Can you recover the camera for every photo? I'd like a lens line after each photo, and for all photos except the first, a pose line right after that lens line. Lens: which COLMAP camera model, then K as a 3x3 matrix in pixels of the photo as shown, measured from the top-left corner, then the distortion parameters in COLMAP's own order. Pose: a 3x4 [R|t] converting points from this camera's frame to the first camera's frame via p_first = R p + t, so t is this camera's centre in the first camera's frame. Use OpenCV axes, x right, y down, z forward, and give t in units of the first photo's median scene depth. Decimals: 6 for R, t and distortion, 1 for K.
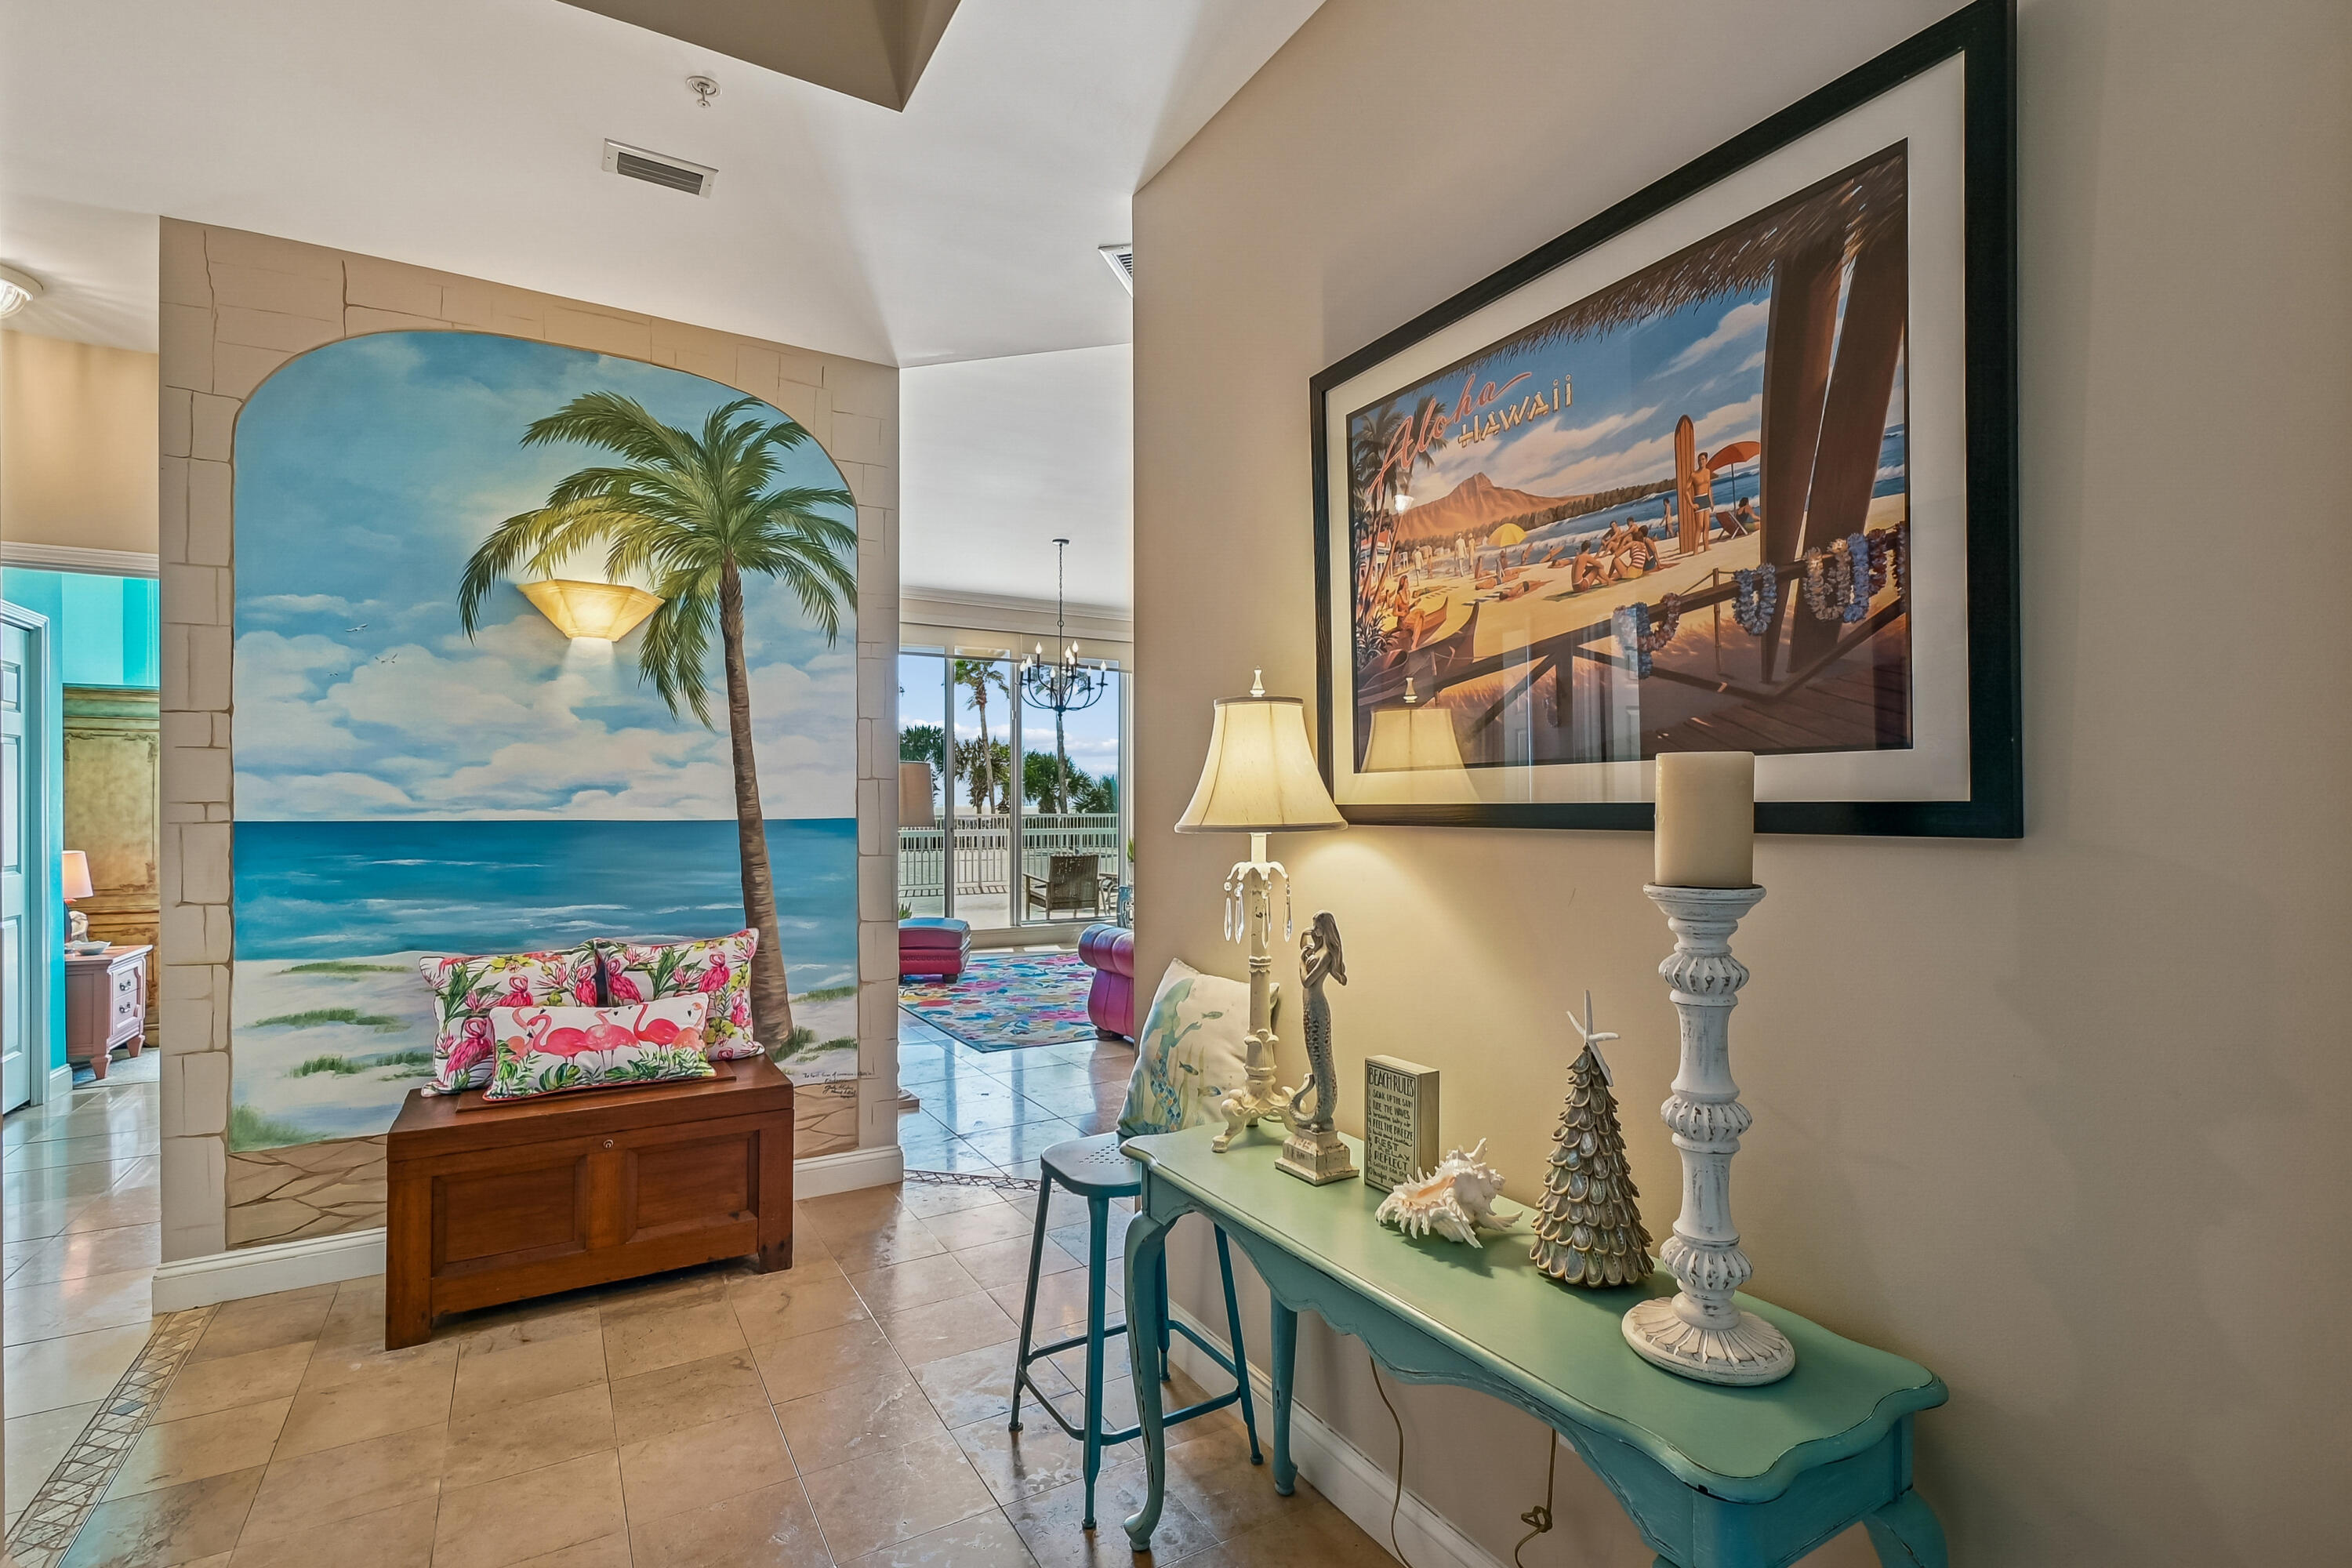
lens RADIAL K [[1078.3, 0, 1186.7], [0, 1078.3, 807.4], [0, 0, 1]] dist [0.014554, -0.006341]
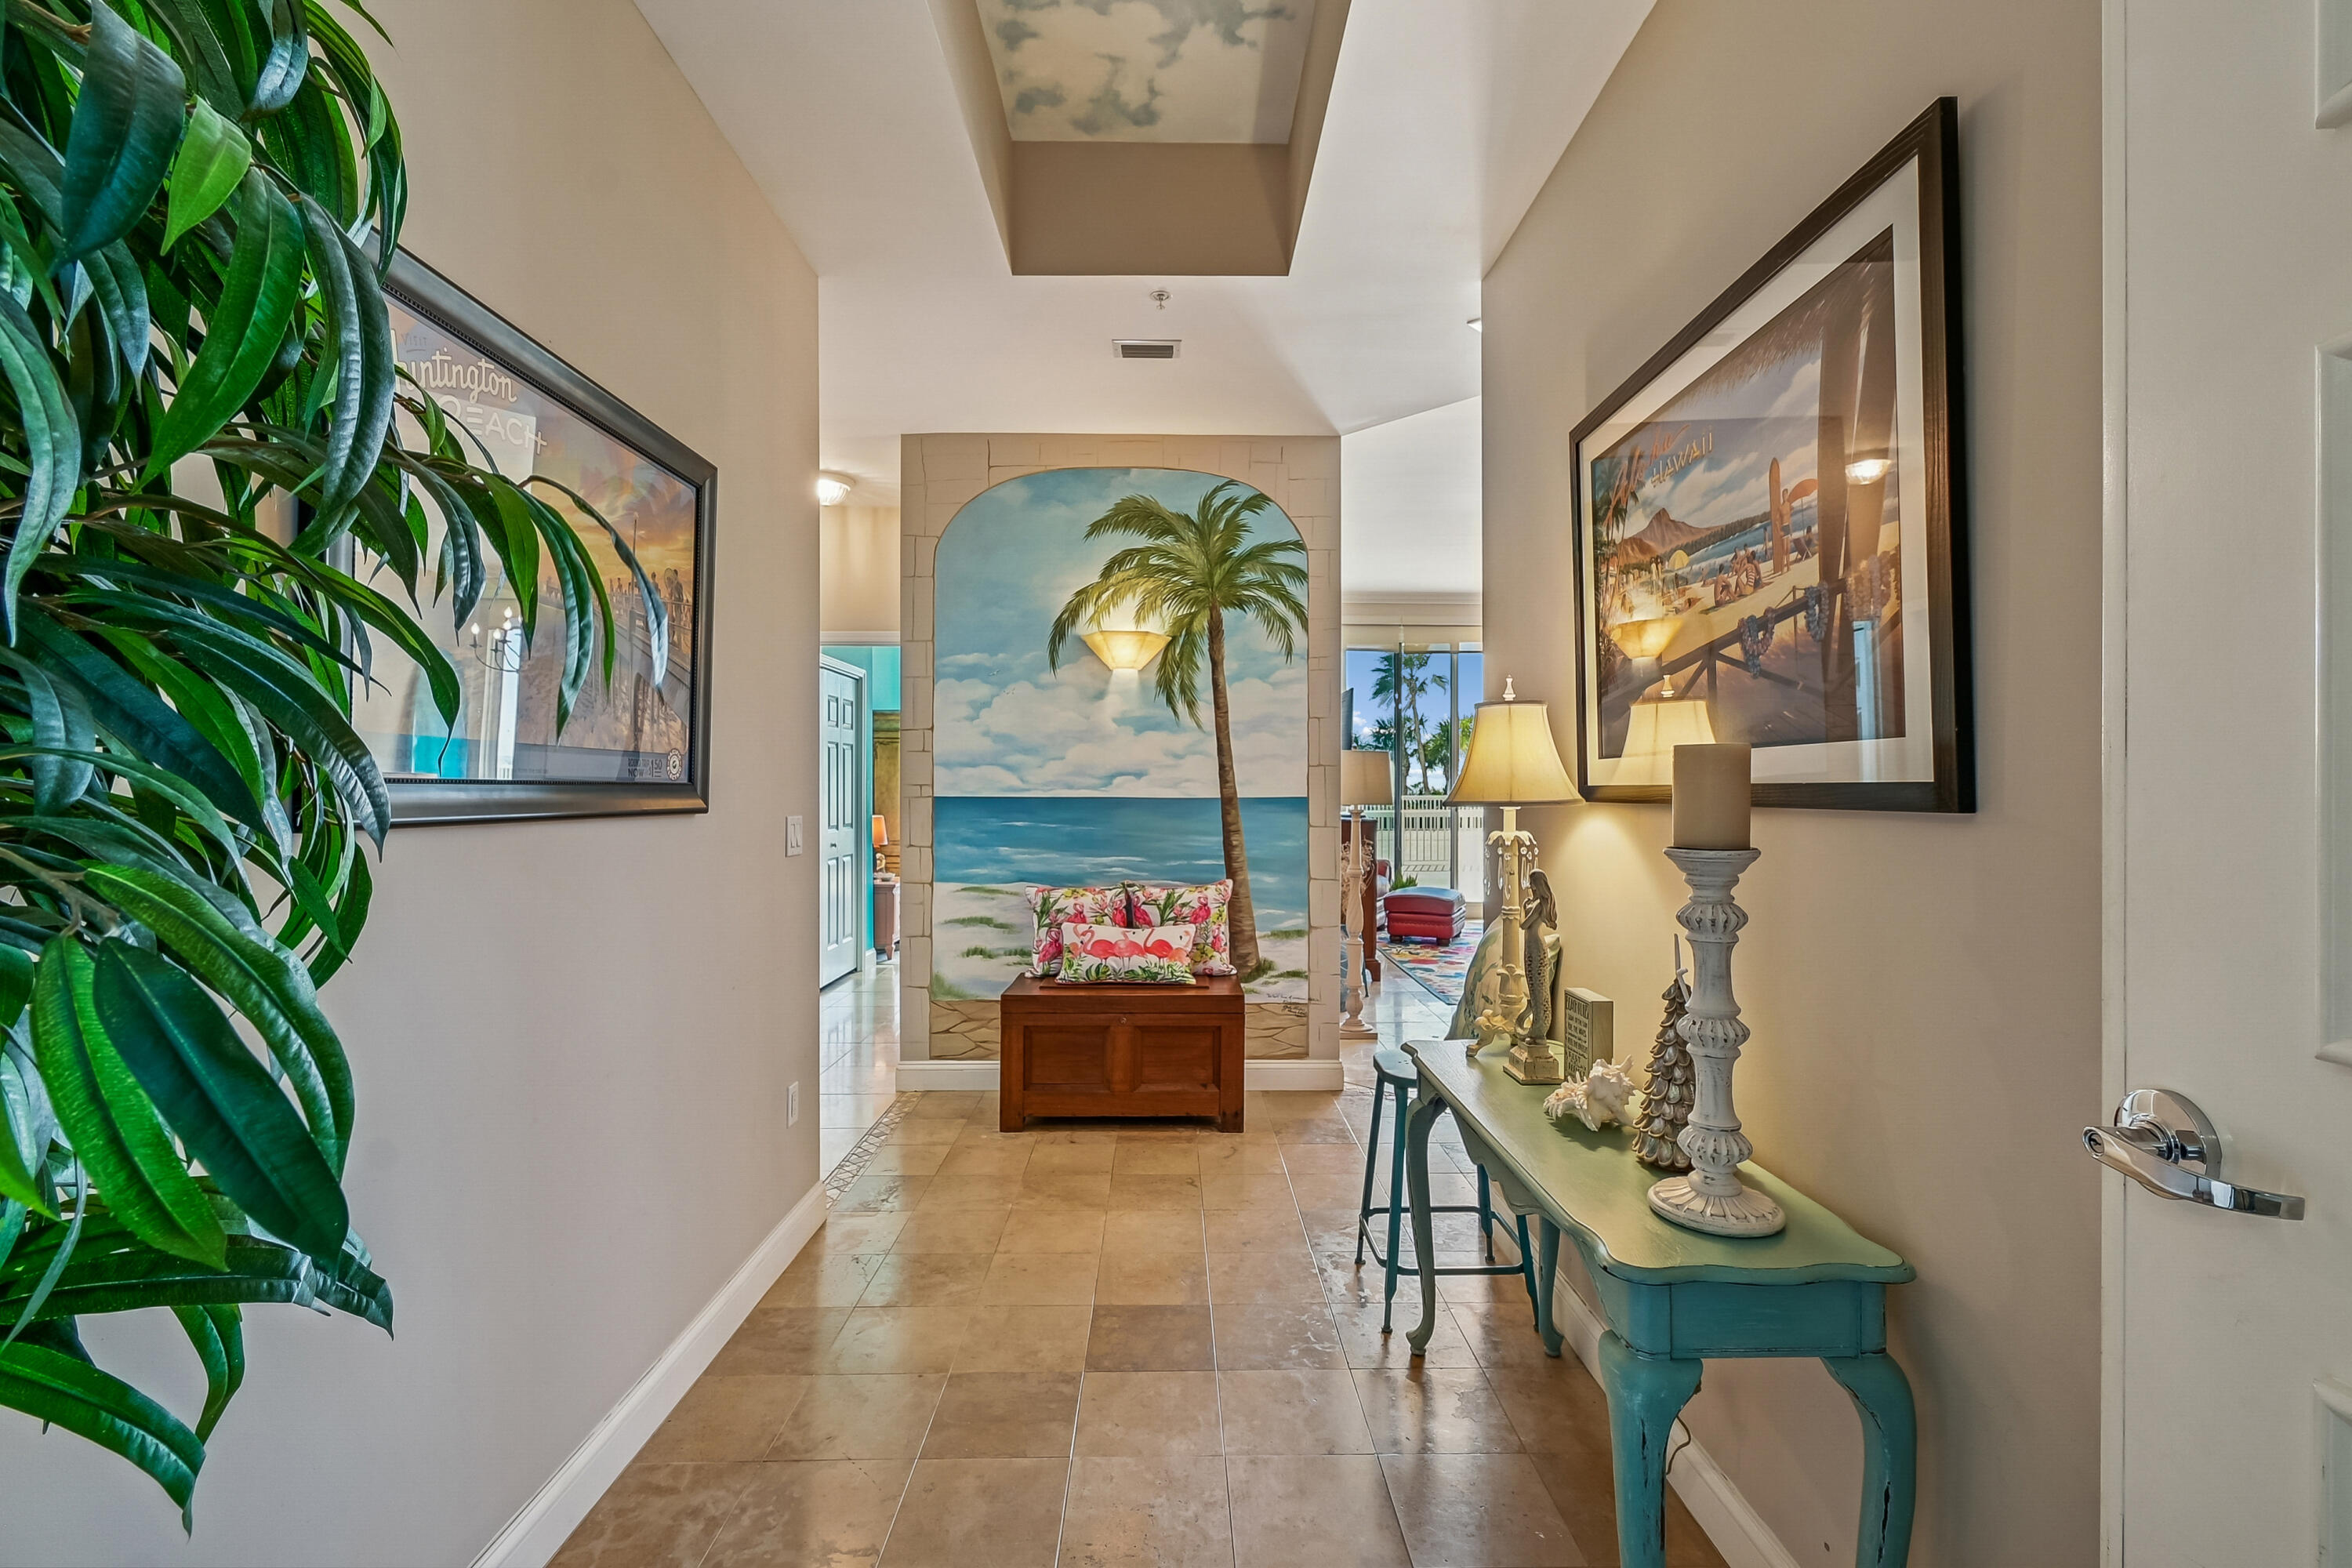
lens RADIAL K [[1042.9, 0, 1194.0], [0, 1042.9, 786.1], [0, 0, 1]] dist [0.000905, -0.001123]
pose [[0.865551, -0.000213, -0.500821, 0.239125], [-0.001672, 0.999993, -0.003314, 0.001926], [0.500818, 0.003706, 0.865544, -0.154911]]
